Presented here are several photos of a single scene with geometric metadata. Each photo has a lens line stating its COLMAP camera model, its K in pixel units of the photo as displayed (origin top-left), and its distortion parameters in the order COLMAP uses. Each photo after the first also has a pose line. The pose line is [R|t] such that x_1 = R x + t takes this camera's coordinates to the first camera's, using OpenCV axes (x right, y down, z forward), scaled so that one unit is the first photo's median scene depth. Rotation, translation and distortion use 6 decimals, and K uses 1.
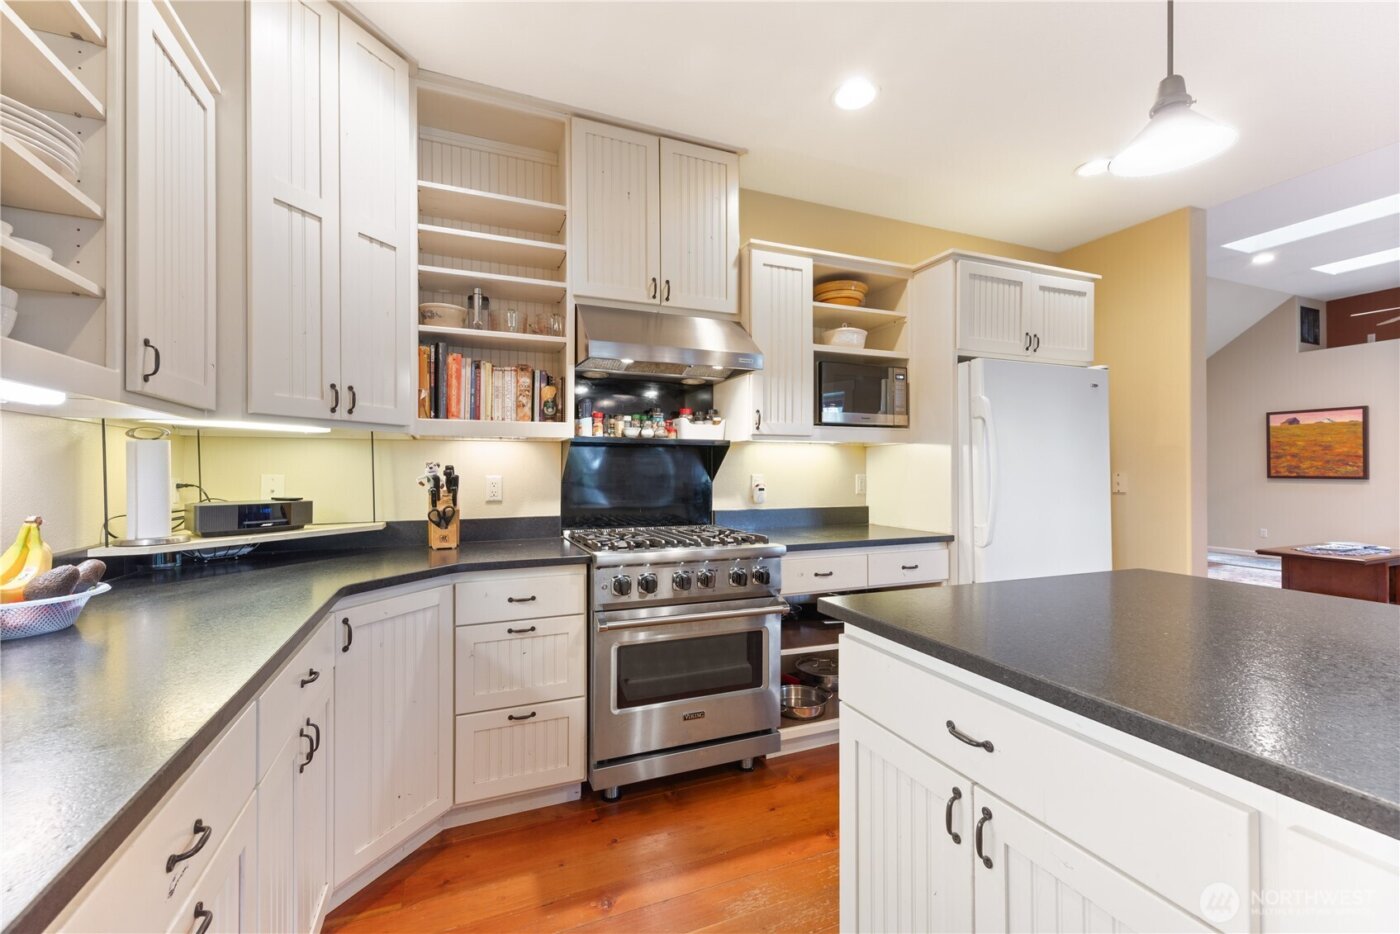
lens RADIAL K [[597.3, 0, 699.5], [0, 597.3, 461.8], [0, 0, 1]] dist [0.024052, 0.000280]
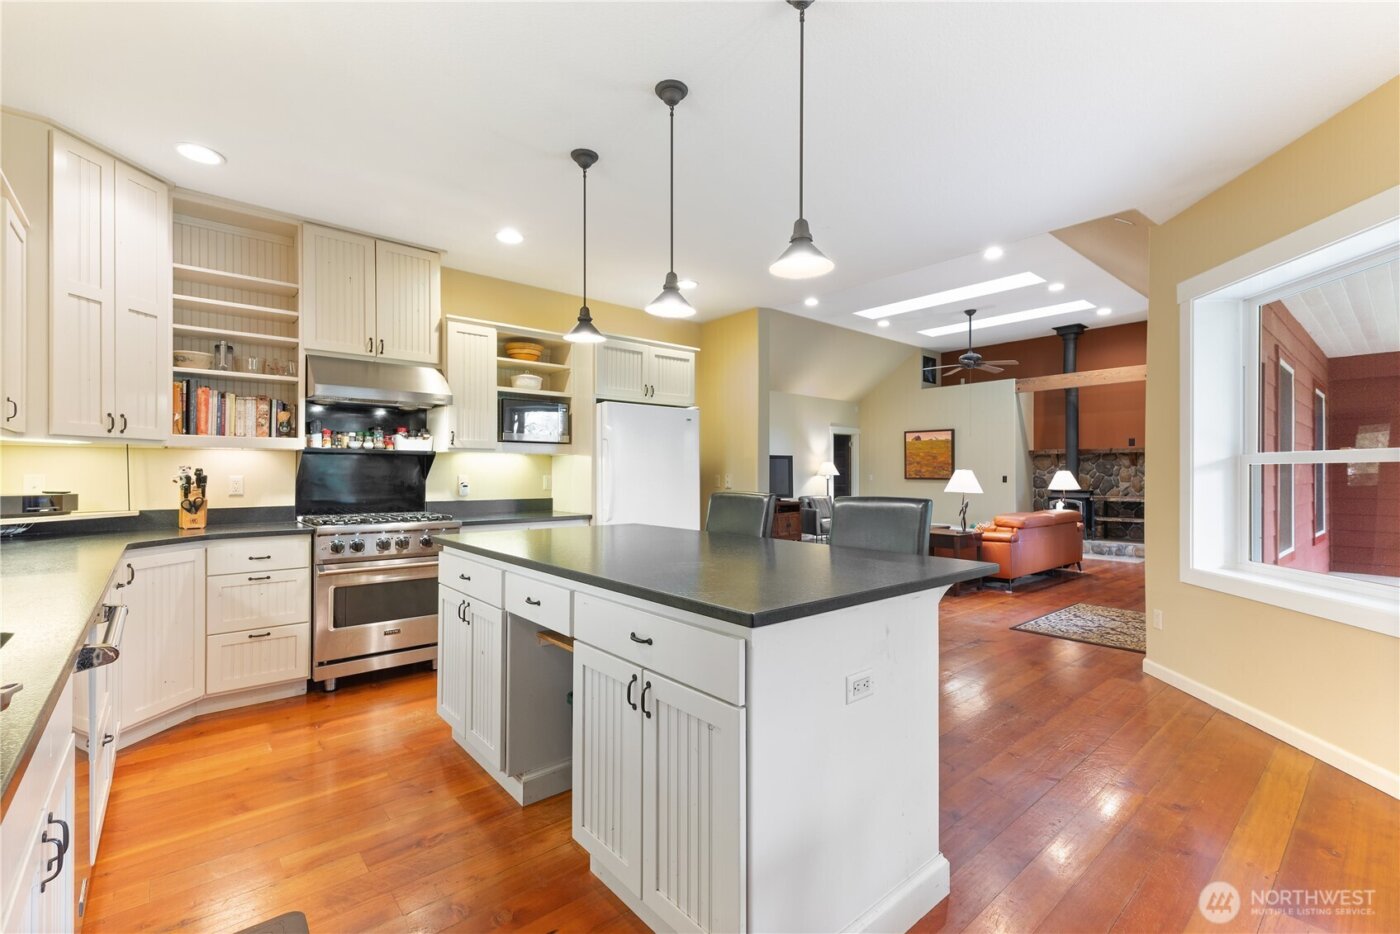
lens RADIAL K [[620.8, 0, 705.4], [0, 620.8, 466.7], [0, 0, 1]] dist [0.015859, -0.001634]
pose [[0.947786, 0.005999, 0.318850, 0.218943], [-0.007549, 0.999965, 0.003626, -0.010984], [-0.318818, -0.005844, 0.947798, -0.707290]]
